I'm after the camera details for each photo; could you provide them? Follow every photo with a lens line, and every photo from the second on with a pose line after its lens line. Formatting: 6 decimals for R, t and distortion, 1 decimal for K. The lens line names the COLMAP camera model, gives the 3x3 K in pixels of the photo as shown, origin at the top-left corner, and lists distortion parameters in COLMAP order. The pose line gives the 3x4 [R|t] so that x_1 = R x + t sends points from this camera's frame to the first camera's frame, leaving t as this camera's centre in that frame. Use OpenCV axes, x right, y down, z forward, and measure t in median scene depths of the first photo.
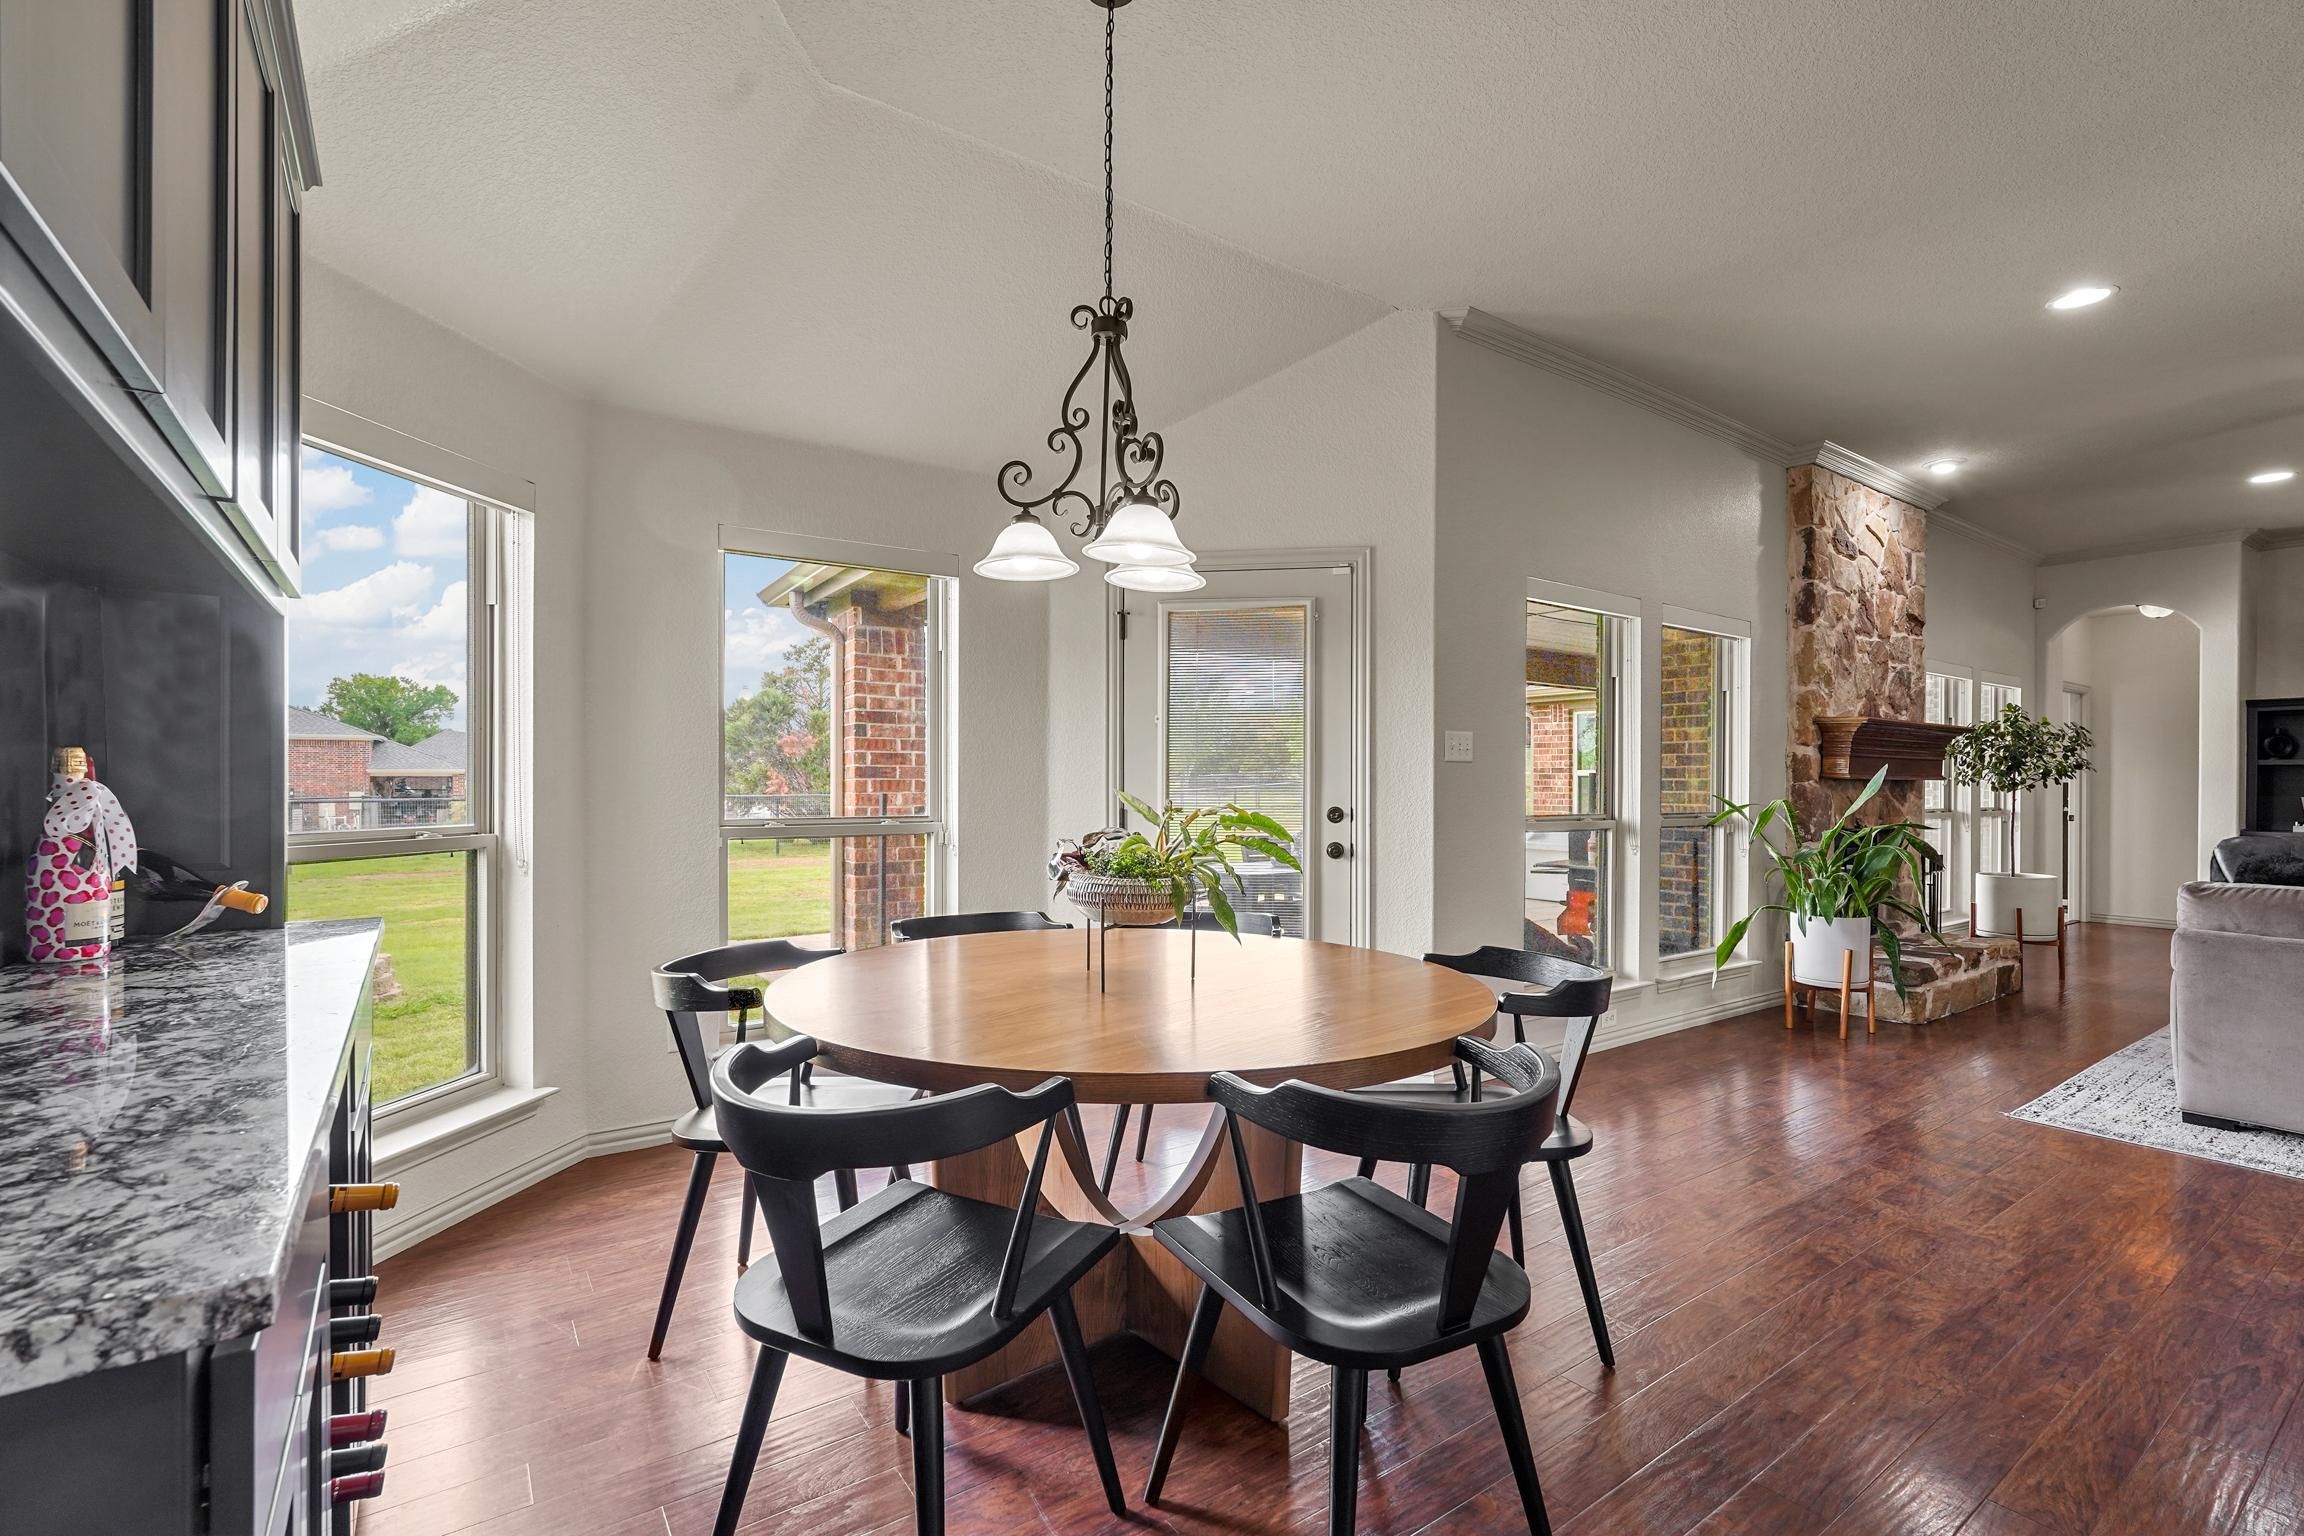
lens RADIAL K [[1026.3, 0, 1148.9], [0, 1026.3, 788.9], [0, 0, 1]] dist [-0.003486, 0.001529]
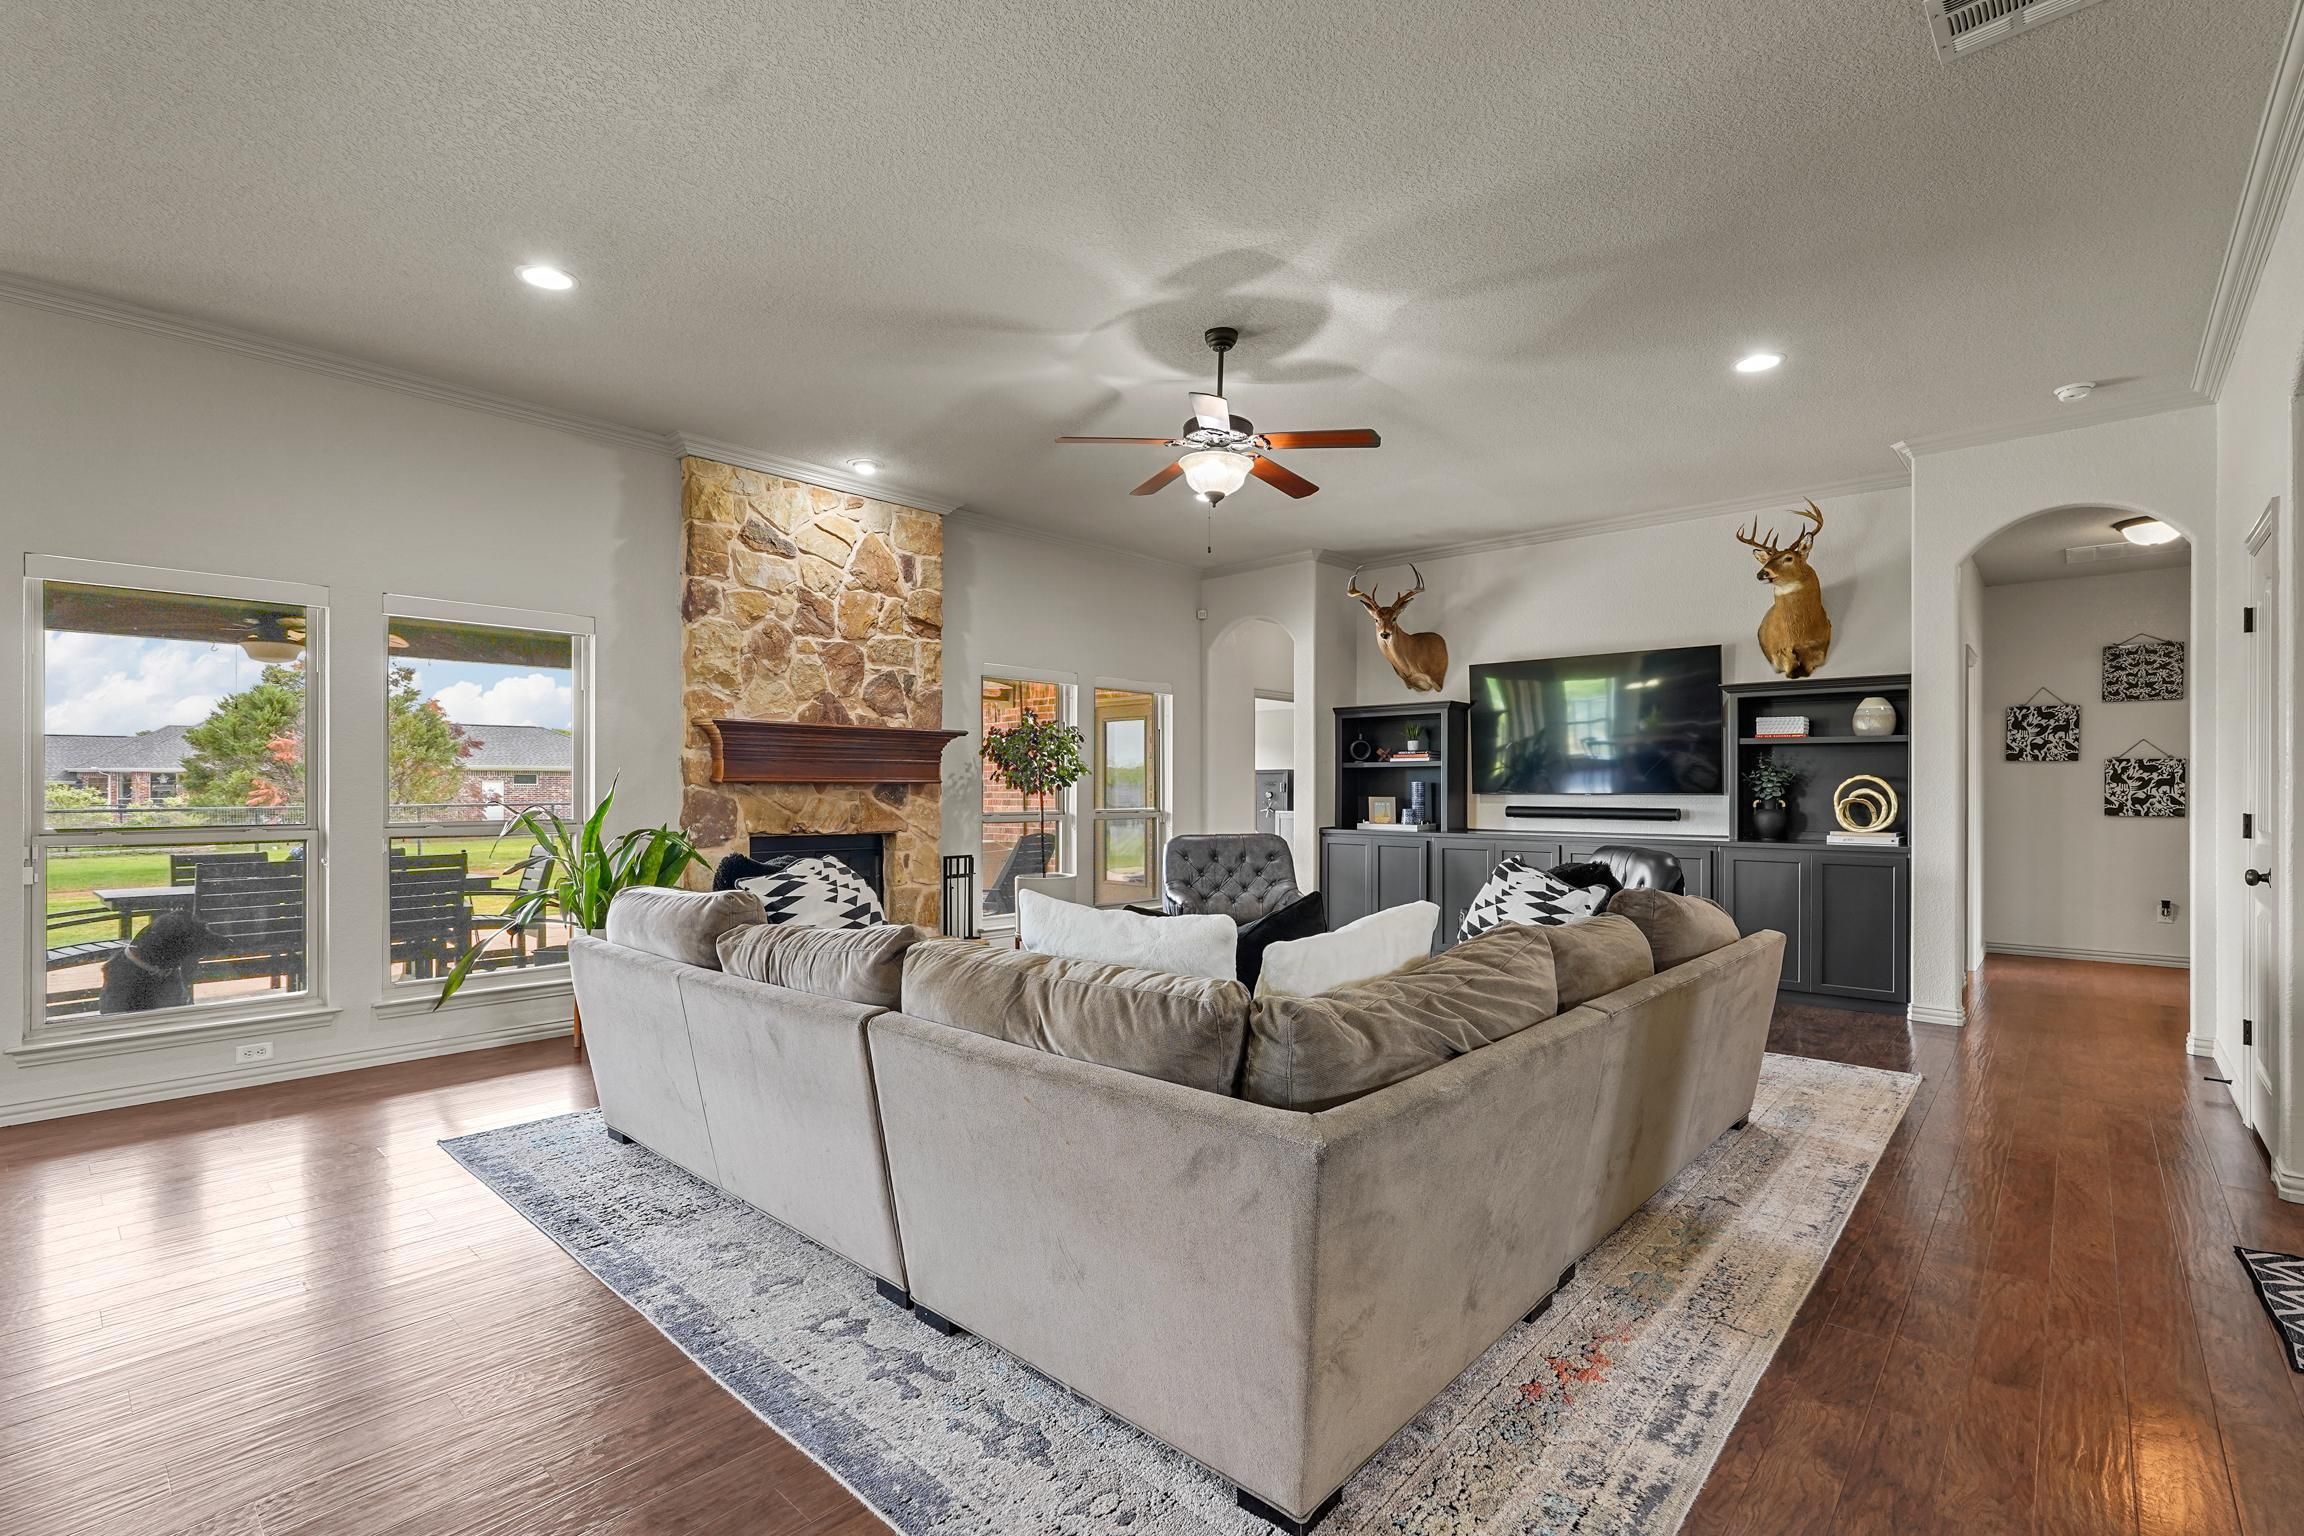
lens RADIAL K [[1035.7, 0, 1147.1], [0, 1035.7, 783.1], [0, 0, 1]] dist [0.000370, 0.000287]
pose [[0.977761, -0.005073, 0.209663, 0.780674], [0.007523, 0.999912, -0.010888, 0.004233], [-0.209589, 0.012223, 0.977713, -0.035767]]
